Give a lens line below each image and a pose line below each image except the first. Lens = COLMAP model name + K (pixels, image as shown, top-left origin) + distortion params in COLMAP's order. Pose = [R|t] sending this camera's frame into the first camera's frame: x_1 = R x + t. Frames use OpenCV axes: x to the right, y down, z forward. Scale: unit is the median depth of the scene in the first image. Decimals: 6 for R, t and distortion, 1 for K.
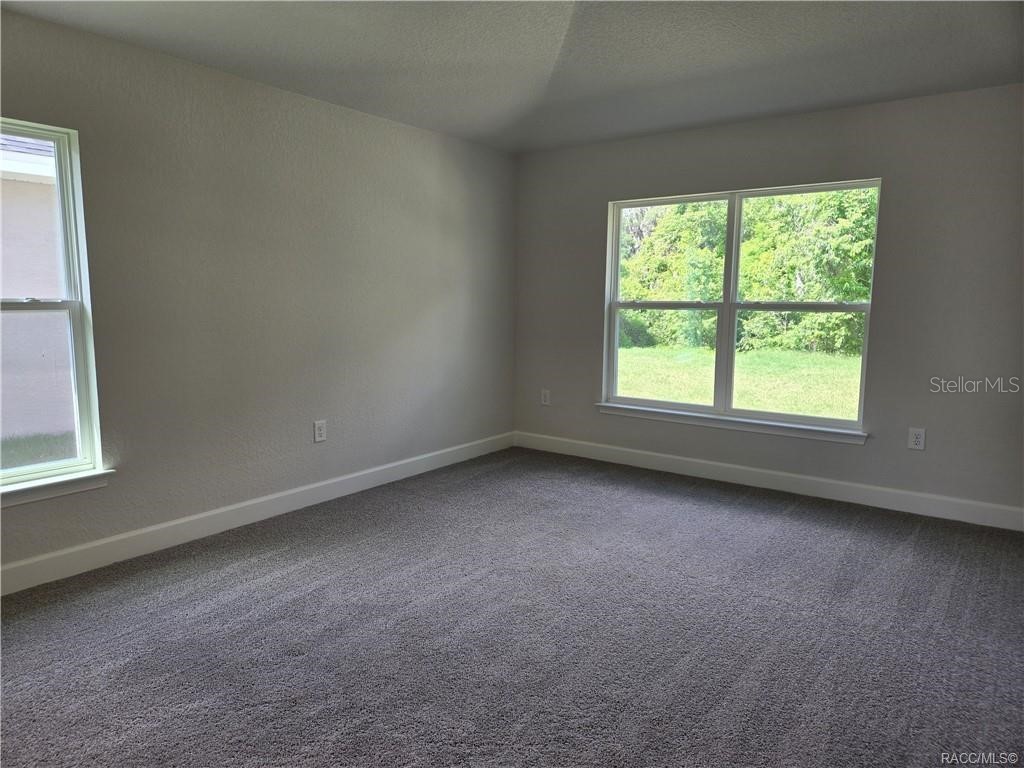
lens RADIAL K [[685.6, 0, 512.0], [0, 685.6, 384.0], [0, 0, 1]] dist [0.068452, -0.054735]
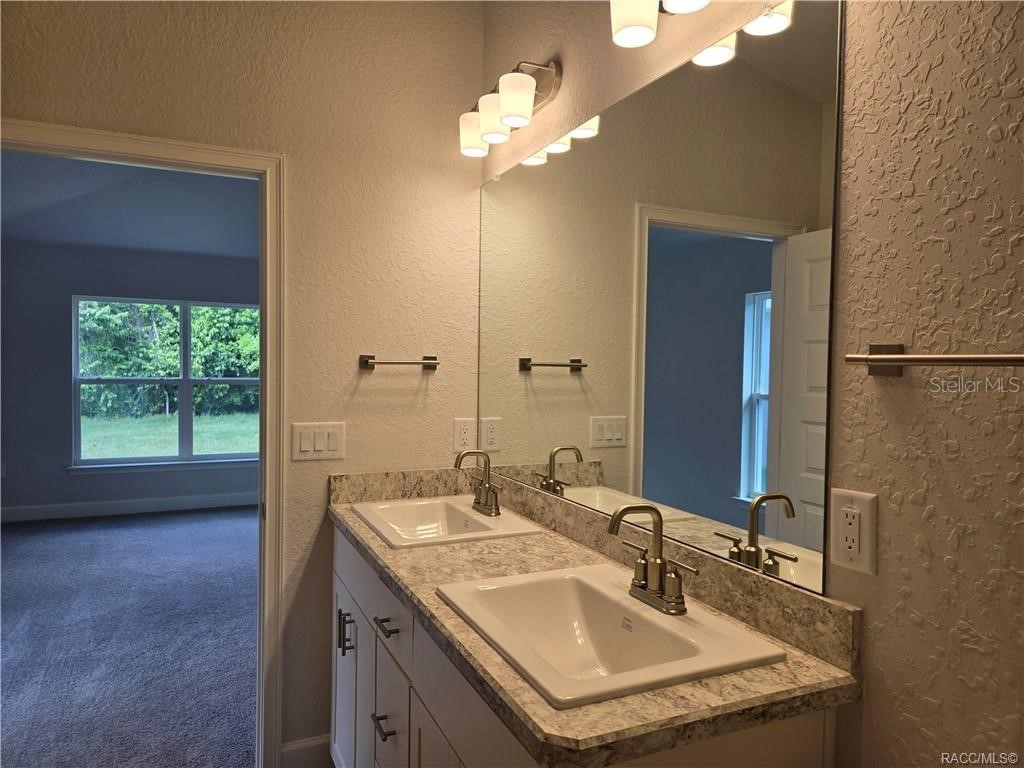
lens RADIAL K [[685.6, 0, 512.0], [0, 685.6, 384.0], [0, 0, 1]] dist [0.068452, -0.054735]
pose [[0.487240, -0.021684, 0.872999, -0.538814], [0.097327, 0.994812, -0.029610, -0.002953], [-0.867828, 0.099394, 0.486823, -0.216675]]
